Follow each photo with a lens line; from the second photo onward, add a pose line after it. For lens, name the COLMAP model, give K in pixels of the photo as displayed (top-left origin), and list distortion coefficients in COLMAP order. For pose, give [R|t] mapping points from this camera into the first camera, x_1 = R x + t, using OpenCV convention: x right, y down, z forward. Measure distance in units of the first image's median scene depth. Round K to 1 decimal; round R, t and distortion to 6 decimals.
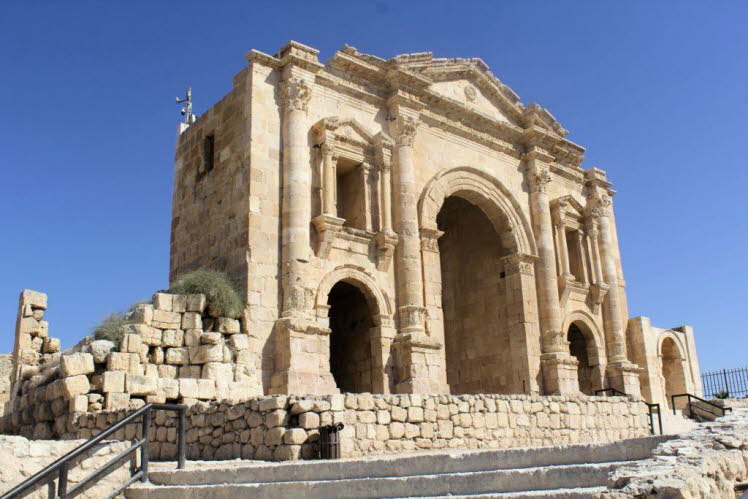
lens RADIAL K [[752.5, 0, 374.0], [0, 752.5, 249.5], [0, 0, 1]] dist [-0.118140, 0.151849]
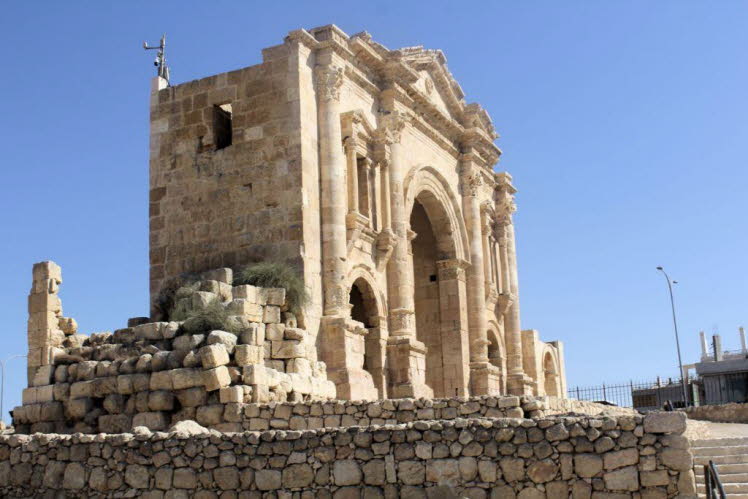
lens RADIAL K [[1060.0, 0, 374.0], [0, 1060.0, 249.5], [0, 0, 1]] dist [-0.043065, -0.010241]
pose [[0.909929, 0.101229, 0.402221, -0.553913], [-0.121116, 0.992342, 0.024249, -0.032565], [-0.396686, -0.070780, 0.915222, -0.265841]]
